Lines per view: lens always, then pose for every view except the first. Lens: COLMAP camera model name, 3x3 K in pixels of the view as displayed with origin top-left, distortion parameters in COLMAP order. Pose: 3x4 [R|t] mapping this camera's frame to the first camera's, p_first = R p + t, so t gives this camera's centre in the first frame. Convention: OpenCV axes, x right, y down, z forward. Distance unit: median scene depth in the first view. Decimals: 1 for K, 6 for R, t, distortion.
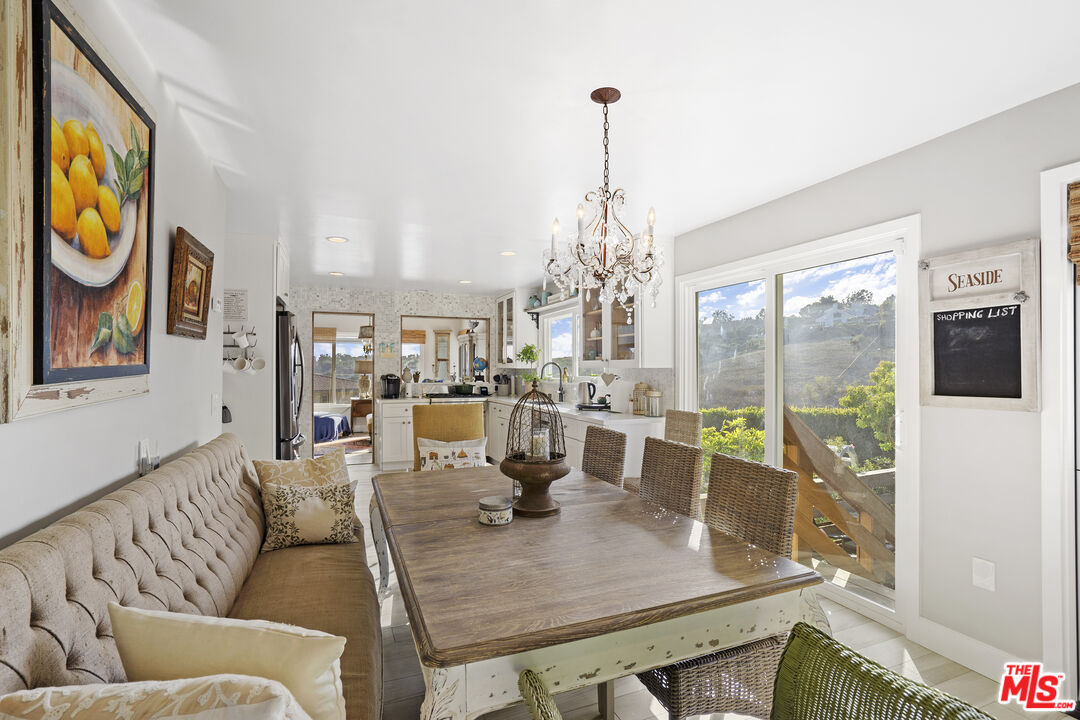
lens RADIAL K [[509.0, 0, 538.5], [0, 509.0, 365.5], [0, 0, 1]] dist [-0.000967, -0.000027]
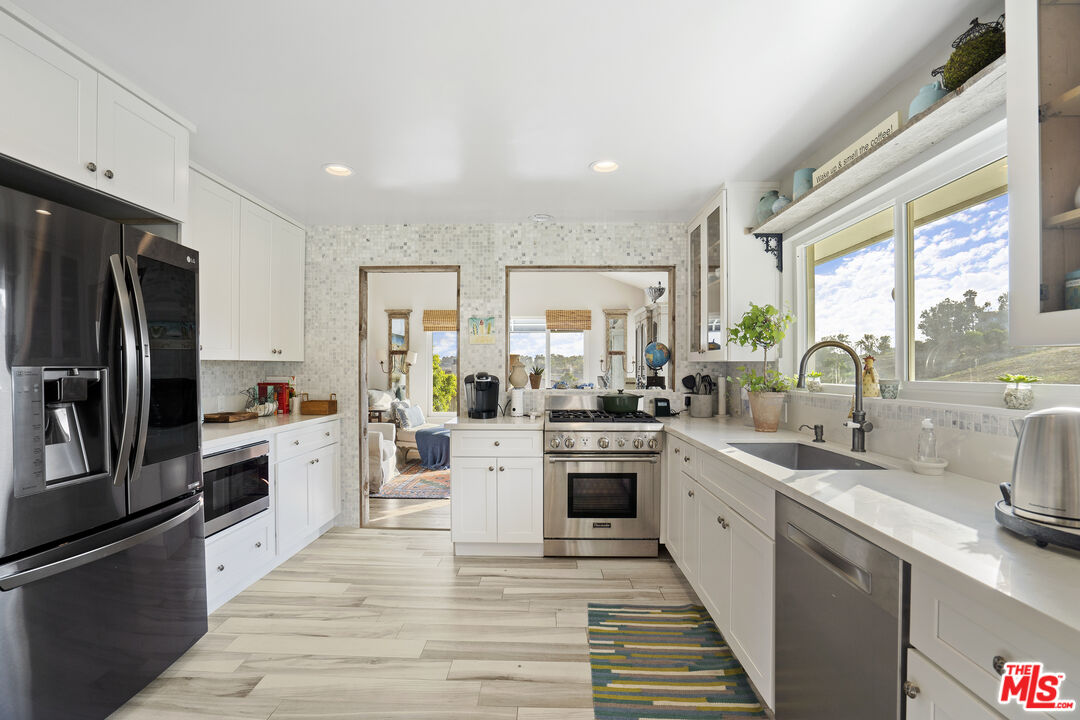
lens RADIAL K [[515.3, 0, 529.0], [0, 515.3, 367.3], [0, 0, 1]] dist [-0.078903, 0.079363]
pose [[0.911919, 0.000424, -0.410371, -0.017830], [0.001228, 0.999992, 0.003764, 0.008247], [0.410369, -0.003937, 0.911911, 0.471850]]
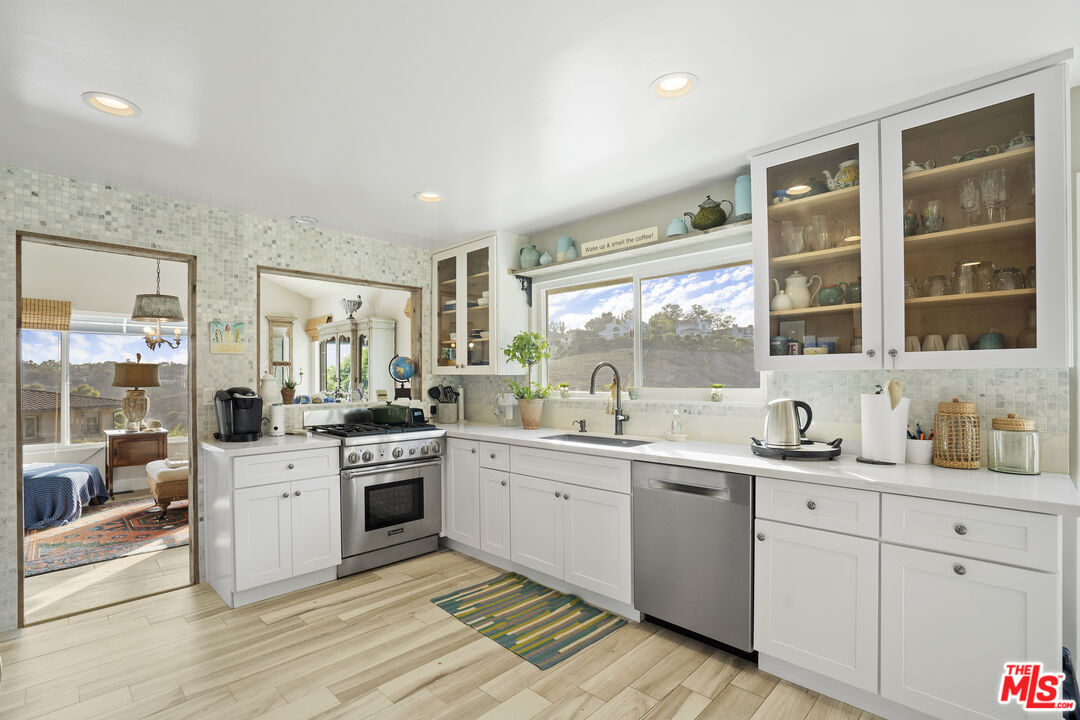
lens RADIAL K [[510.0, 0, 537.1], [0, 510.0, 376.2], [0, 0, 1]] dist [-0.002884, 0.000760]
pose [[0.925952, -0.003564, 0.377624, -0.194935], [0.002225, 0.999990, 0.003981, 0.004410], [-0.377635, -0.002846, 0.925950, 0.425649]]
